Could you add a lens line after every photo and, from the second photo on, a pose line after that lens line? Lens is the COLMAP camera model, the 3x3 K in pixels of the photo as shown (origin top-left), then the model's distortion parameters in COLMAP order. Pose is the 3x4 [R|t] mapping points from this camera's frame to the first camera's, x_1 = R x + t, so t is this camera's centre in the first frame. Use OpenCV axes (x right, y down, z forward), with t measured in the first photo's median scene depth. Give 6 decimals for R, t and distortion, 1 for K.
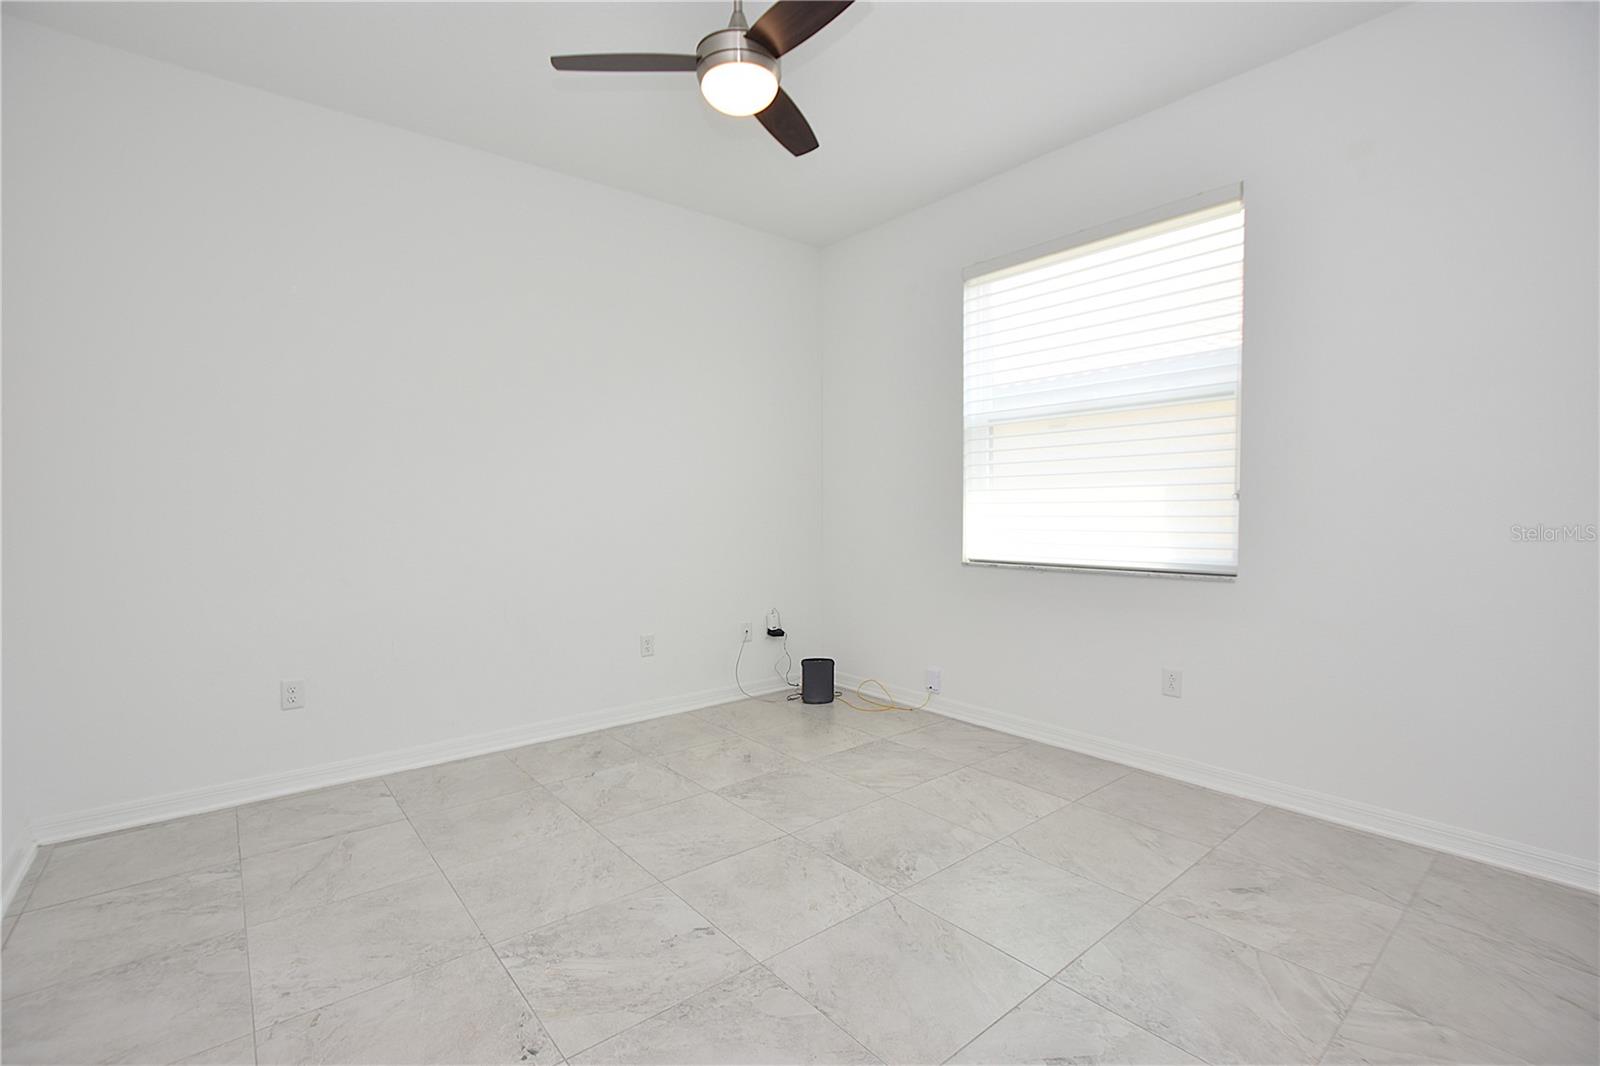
lens RADIAL K [[710.2, 0, 793.8], [0, 710.2, 534.6], [0, 0, 1]] dist [-0.024429, 0.004192]
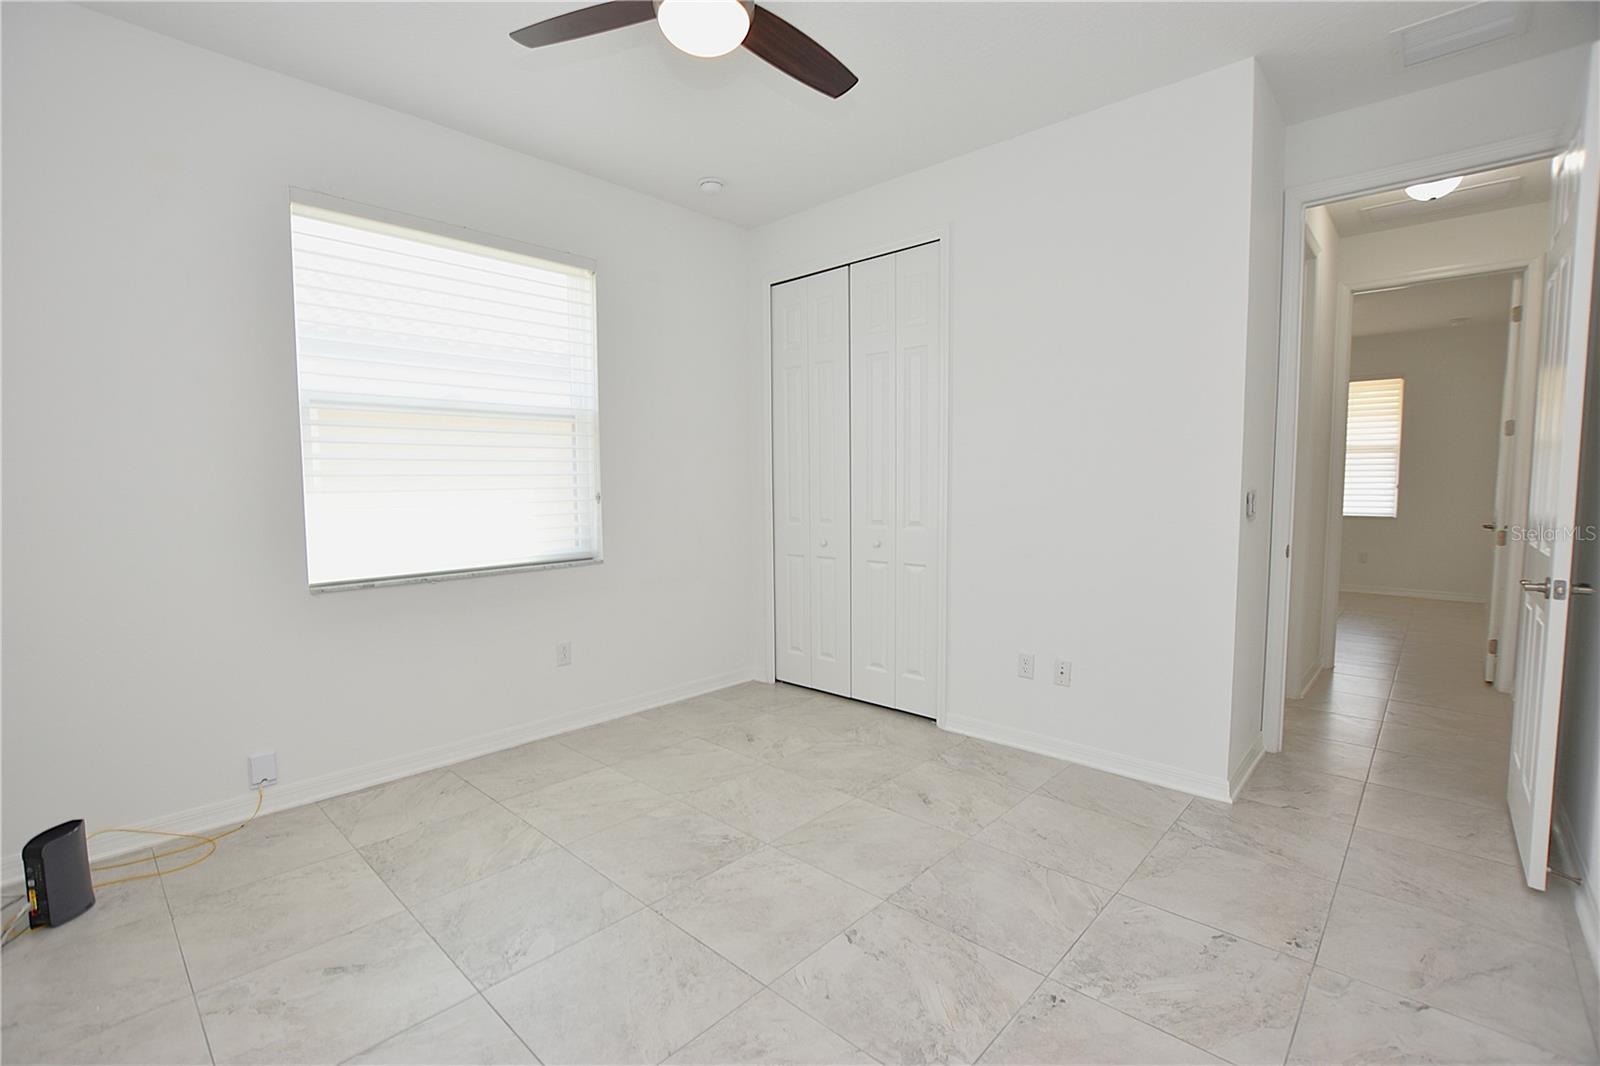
lens RADIAL K [[710.2, 0, 794.2], [0, 710.2, 535.7], [0, 0, 1]] dist [-0.024429, 0.004192]
pose [[-0.124266, -0.068712, 0.989867, -0.759407], [0.041226, 0.996380, 0.074339, -0.069529], [-0.991392, 0.050046, -0.120984, 0.818403]]
